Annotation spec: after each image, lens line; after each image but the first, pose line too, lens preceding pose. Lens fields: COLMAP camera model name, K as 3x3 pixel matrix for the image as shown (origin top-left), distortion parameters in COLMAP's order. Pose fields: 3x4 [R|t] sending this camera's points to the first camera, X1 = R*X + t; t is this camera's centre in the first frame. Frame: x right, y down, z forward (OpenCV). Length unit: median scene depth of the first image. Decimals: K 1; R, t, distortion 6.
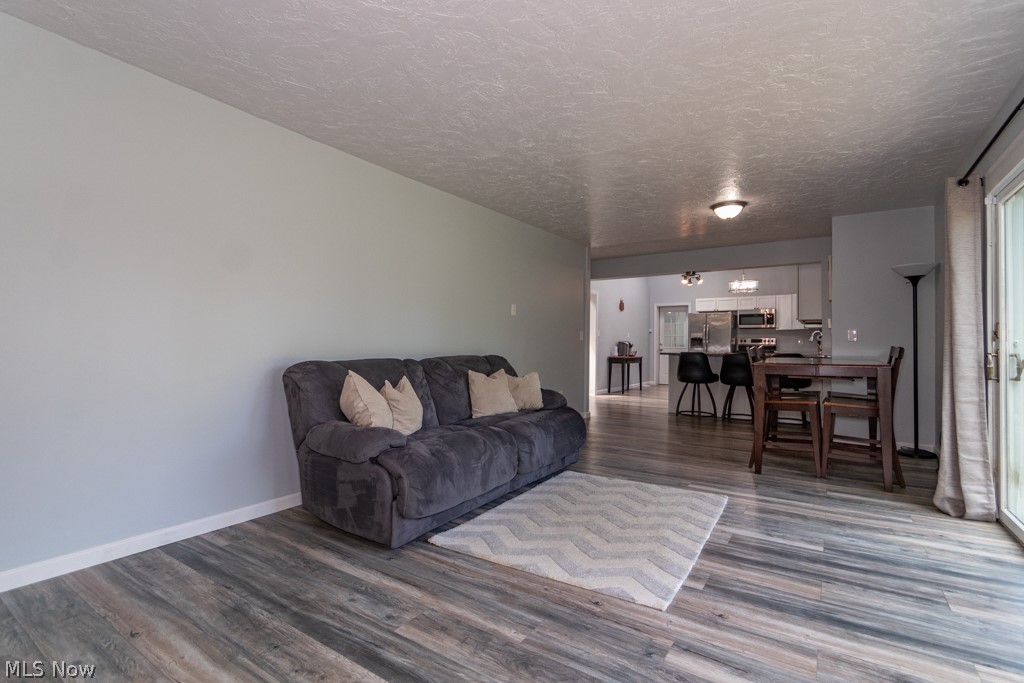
lens RADIAL K [[479.3, 0, 506.3], [0, 479.3, 342.6], [0, 0, 1]] dist [0.001112, -0.000928]
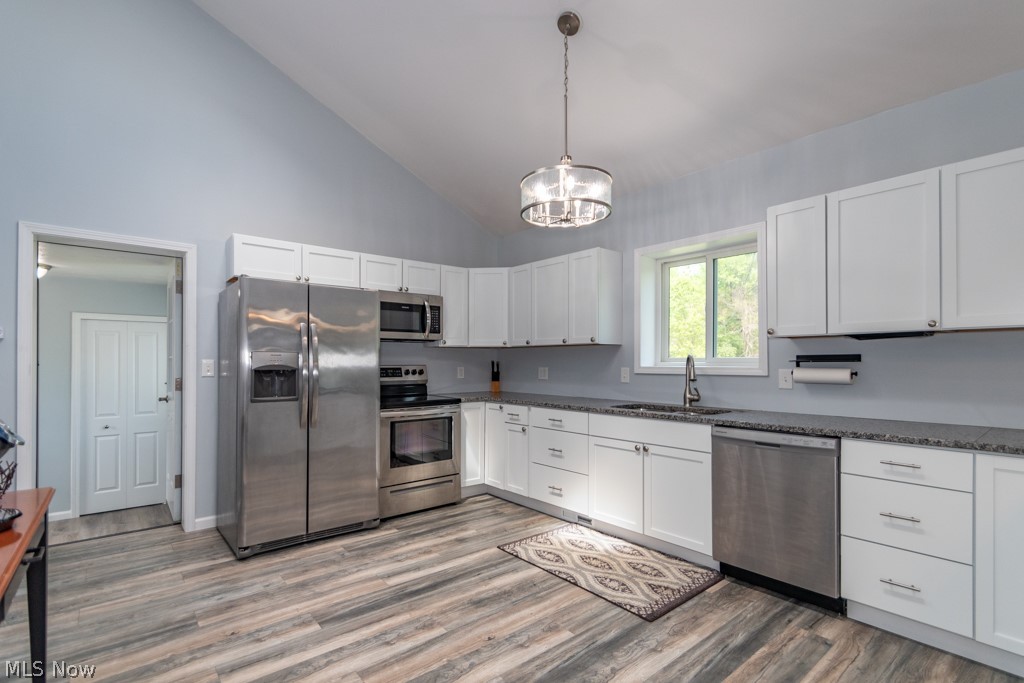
lens RADIAL K [[477.1, 0, 509.4], [0, 477.1, 360.5], [0, 0, 1]] dist [0.003229, -0.000042]
pose [[0.280338, -0.001650, 0.959900, 0.782663], [-0.004942, 0.999983, 0.003162, -0.070492], [-0.959889, -0.005630, 0.280325, 3.670282]]
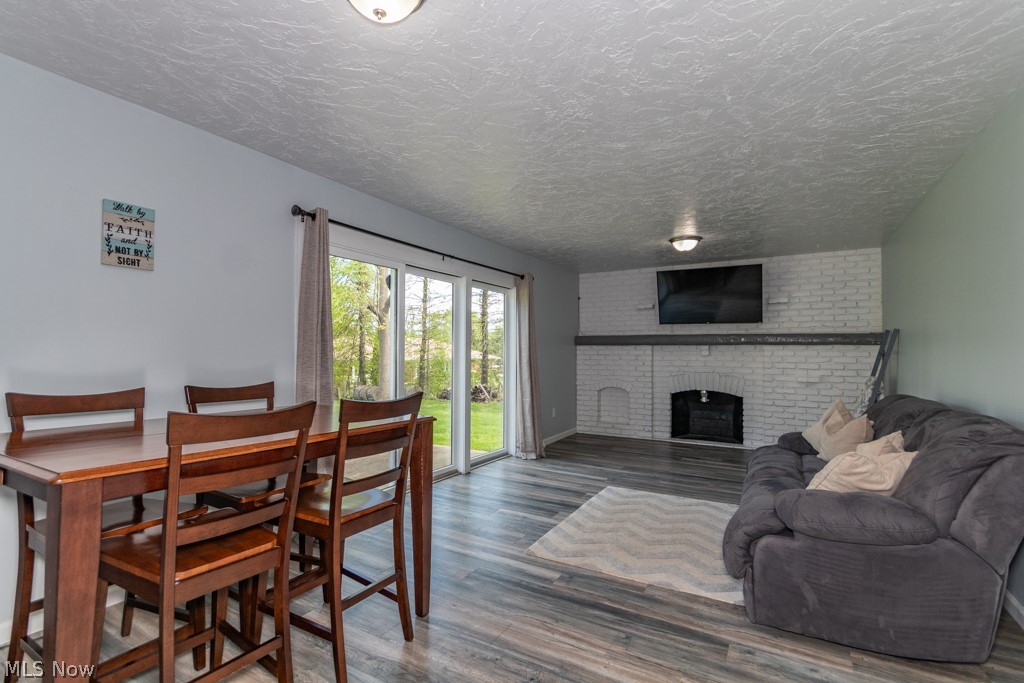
lens RADIAL K [[479.3, 0, 506.3], [0, 479.3, 342.6], [0, 0, 1]] dist [0.001112, -0.000928]
pose [[-0.997531, -0.014611, -0.068689, 0.785954], [-0.012782, 0.999554, -0.026992, -0.052692], [0.069053, -0.026047, -0.997273, 2.631699]]
